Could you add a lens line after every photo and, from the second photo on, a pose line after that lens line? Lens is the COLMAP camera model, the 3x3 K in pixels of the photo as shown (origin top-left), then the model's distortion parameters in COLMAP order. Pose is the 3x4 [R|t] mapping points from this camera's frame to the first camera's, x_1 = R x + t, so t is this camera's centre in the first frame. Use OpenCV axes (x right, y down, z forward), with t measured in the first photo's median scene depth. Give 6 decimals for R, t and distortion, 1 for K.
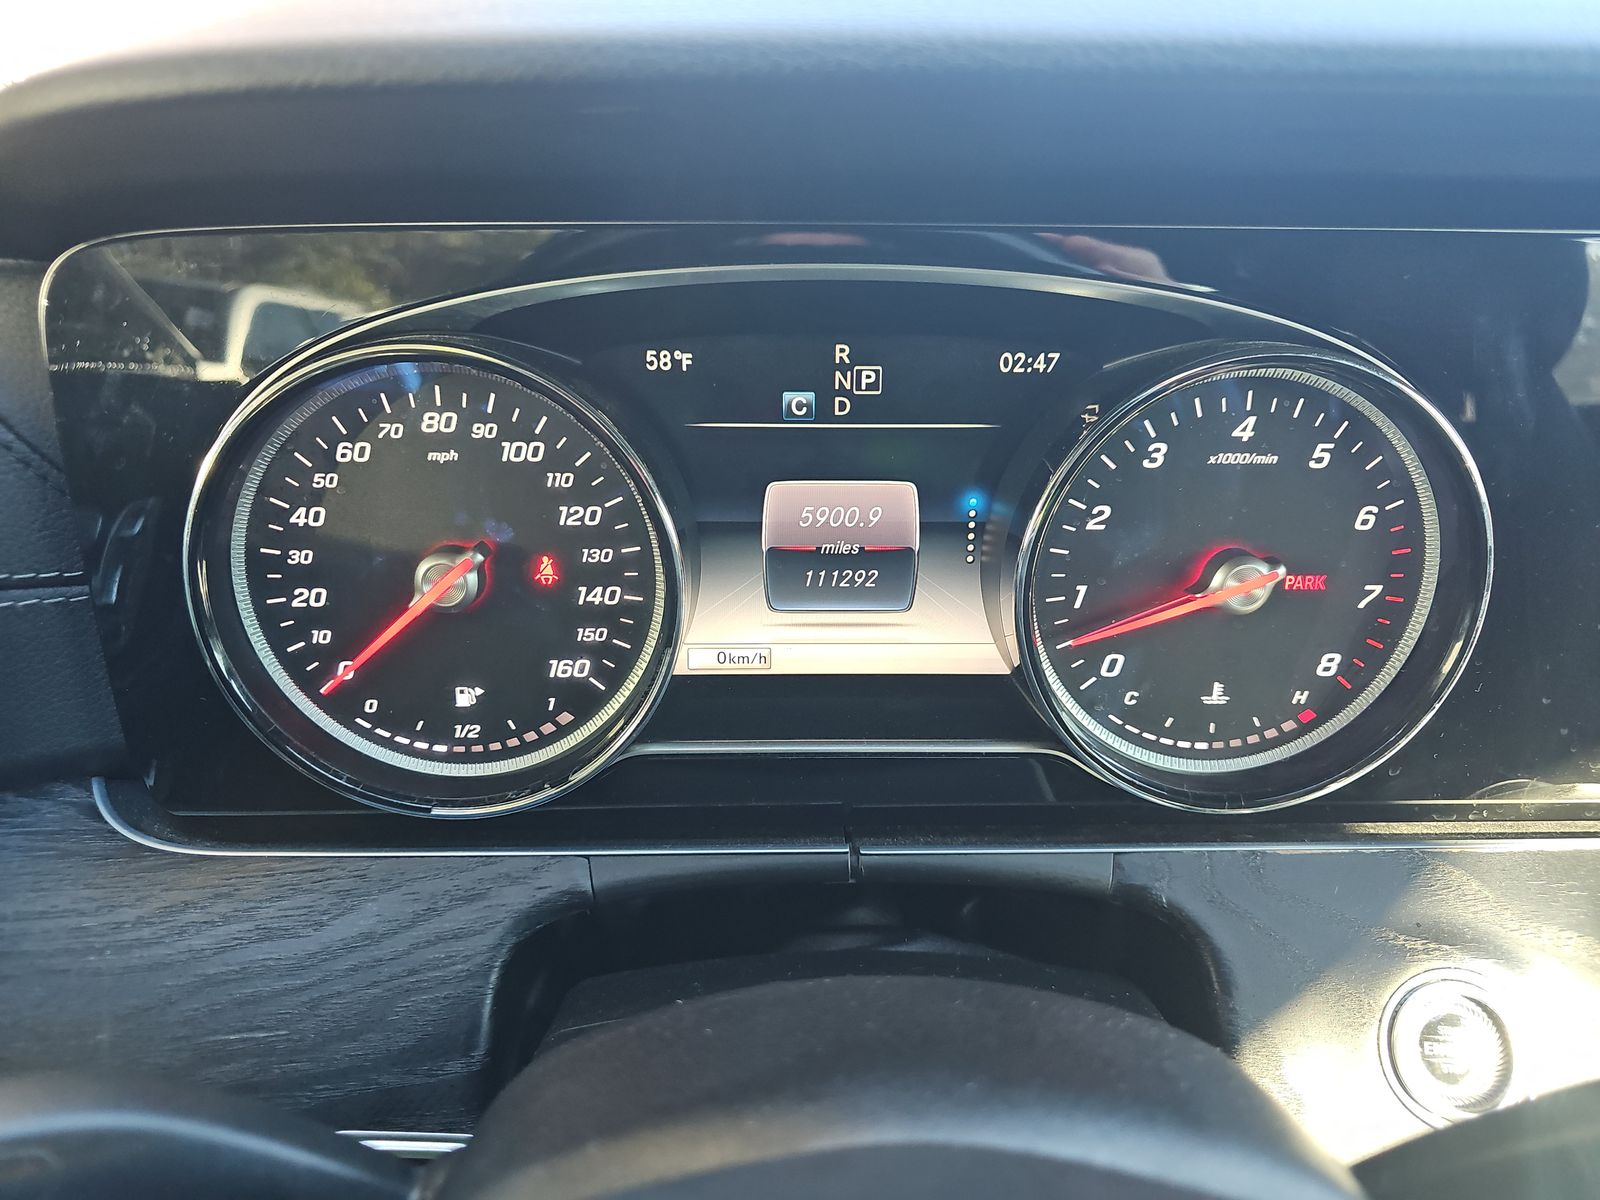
lens RADIAL K [[1042.4, 0, 793.1], [0, 1042.4, 605.7], [0, 0, 1]] dist [-0.001910, 0.001743]
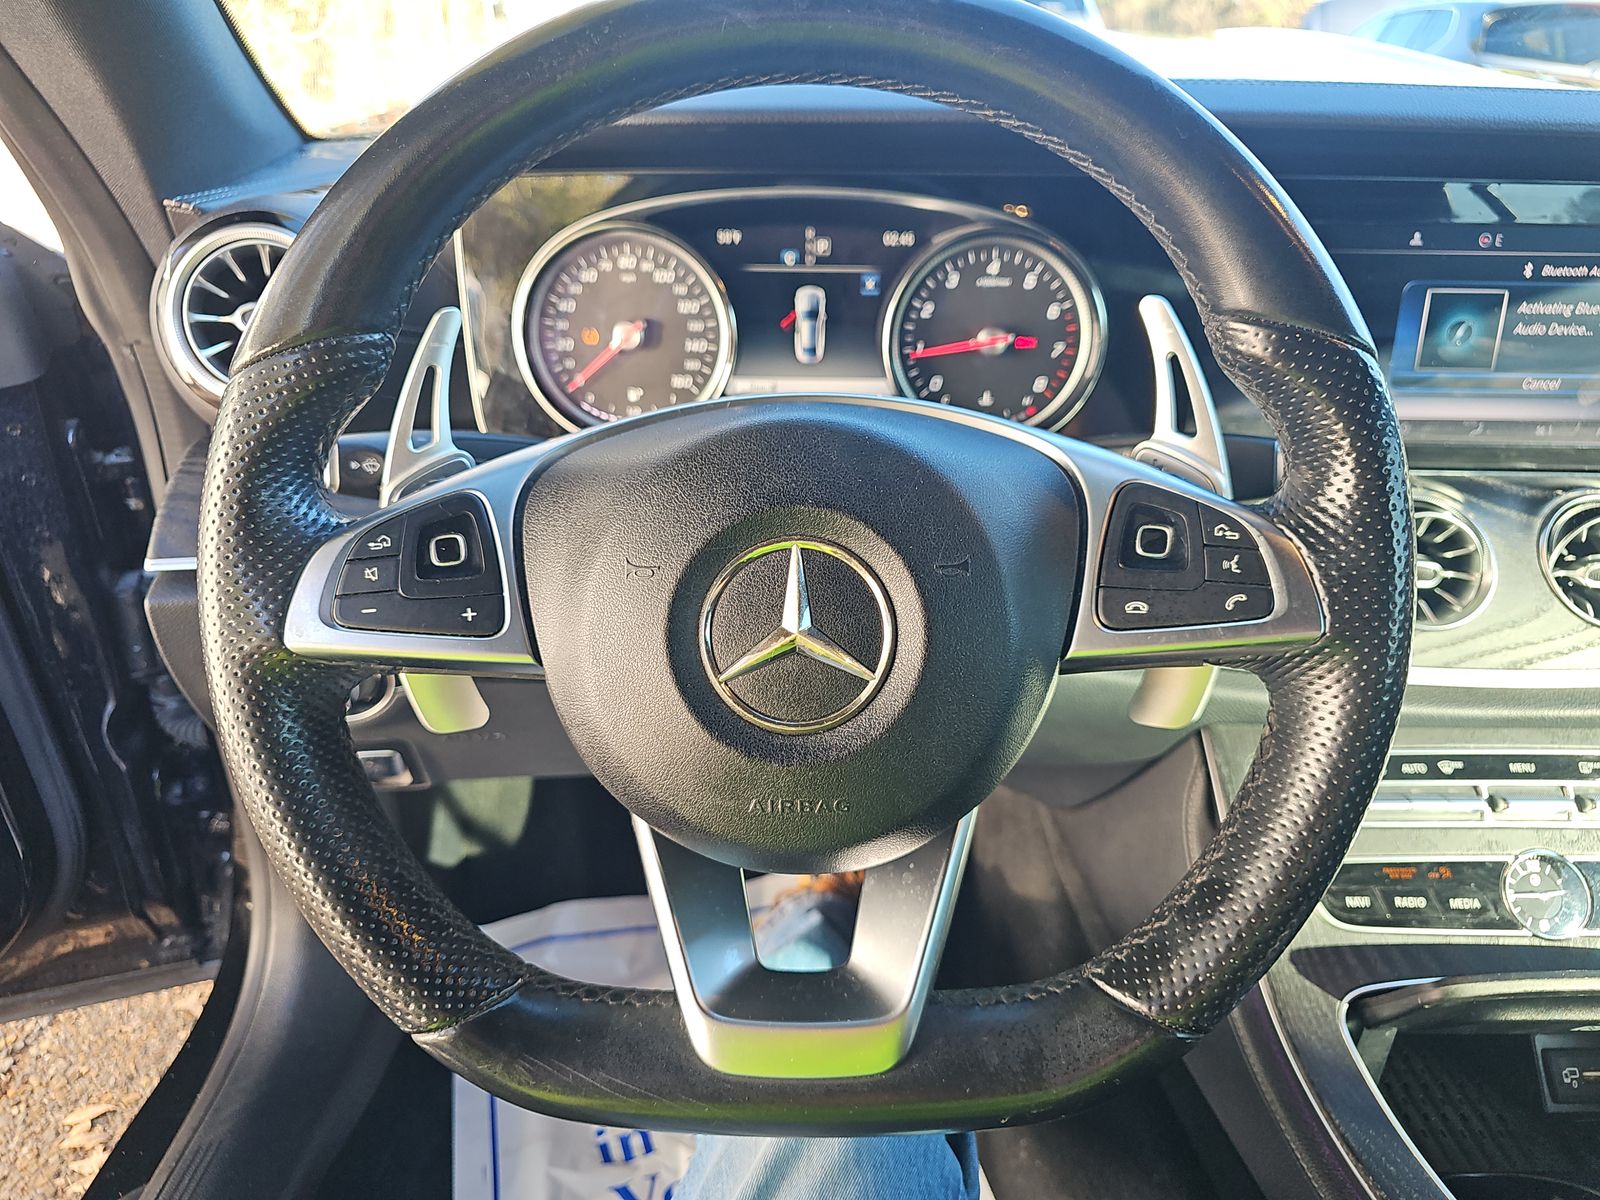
lens RADIAL K [[1042.4, 0, 787.0], [0, 1042.4, 604.3], [0, 0, 1]] dist [-0.001910, 0.001743]
pose [[0.999399, 0.014137, -0.031638, 0.079063], [-0.013073, 0.999350, 0.033595, 0.453097], [0.032092, -0.033161, 0.998935, -1.179931]]
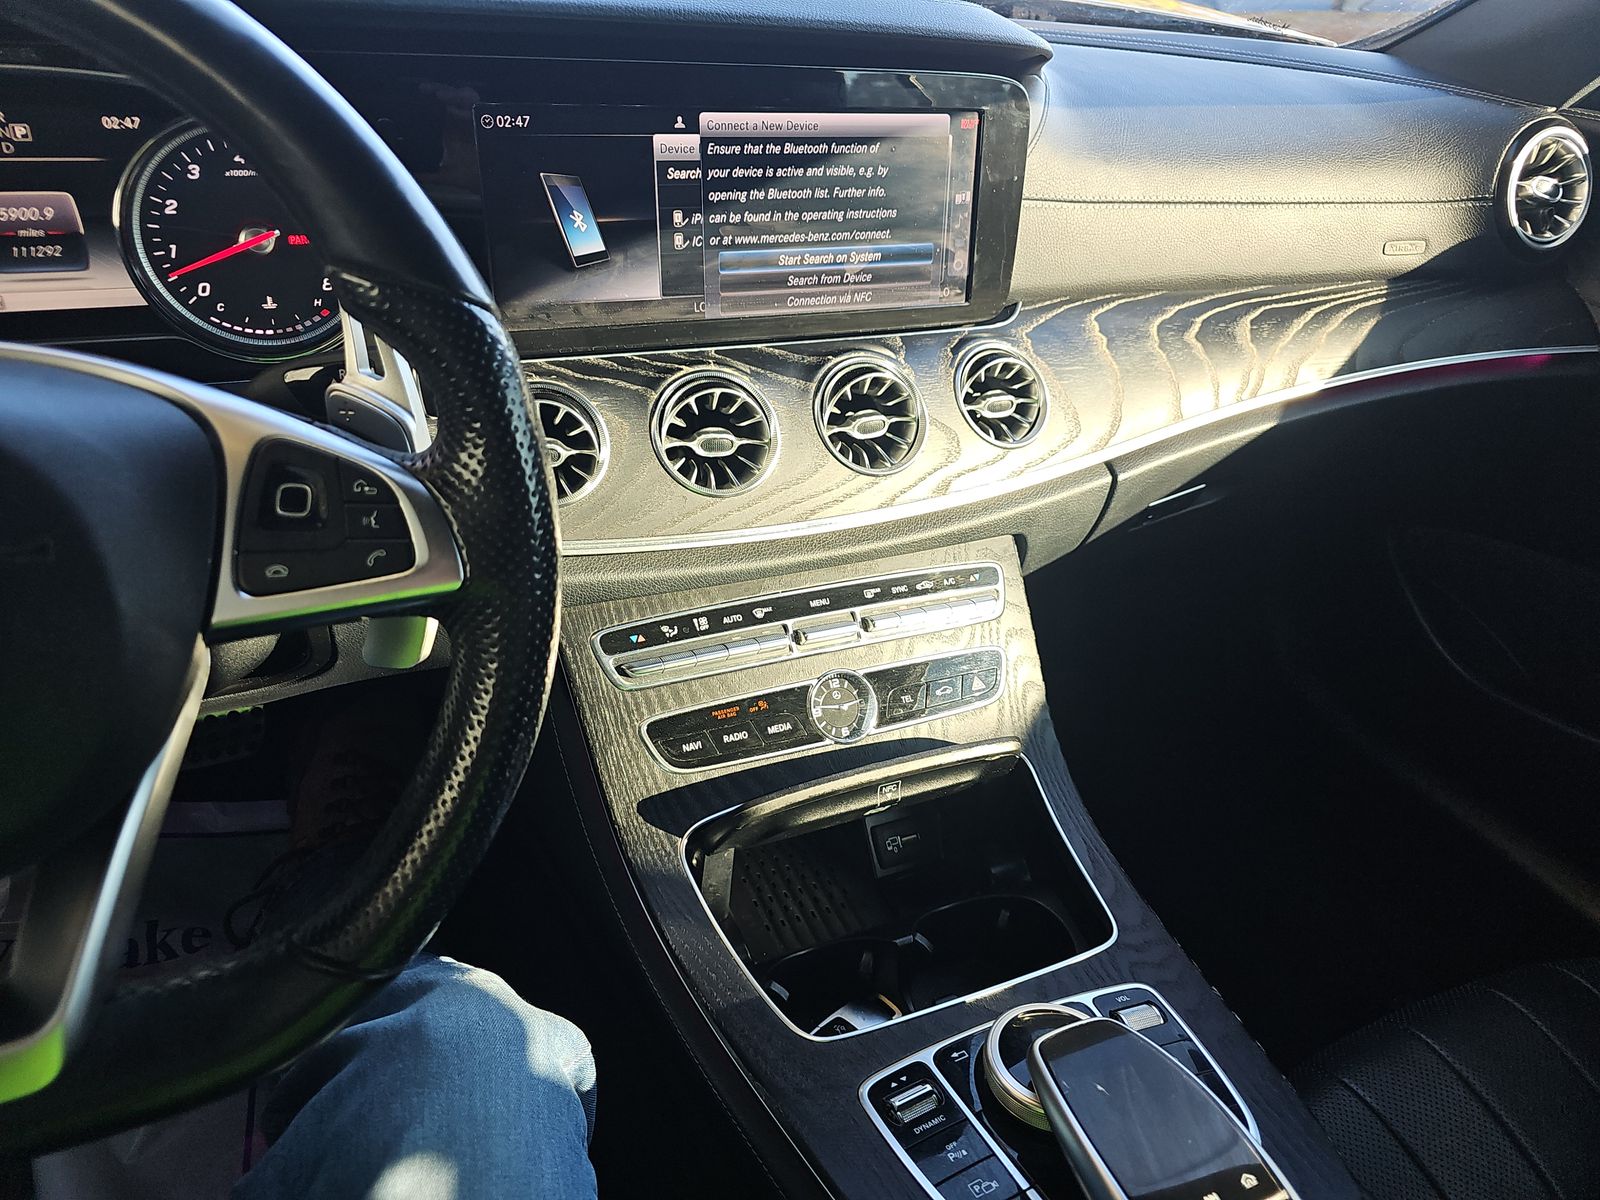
lens RADIAL K [[1042.4, 0, 807.5], [0, 1042.4, 591.0], [0, 0, 1]] dist [-0.001910, 0.001743]
pose [[0.926870, -0.146760, 0.345503, 0.610926], [0.097609, 0.982972, 0.155686, 0.426368], [-0.362469, -0.110577, 0.925413, -1.280045]]
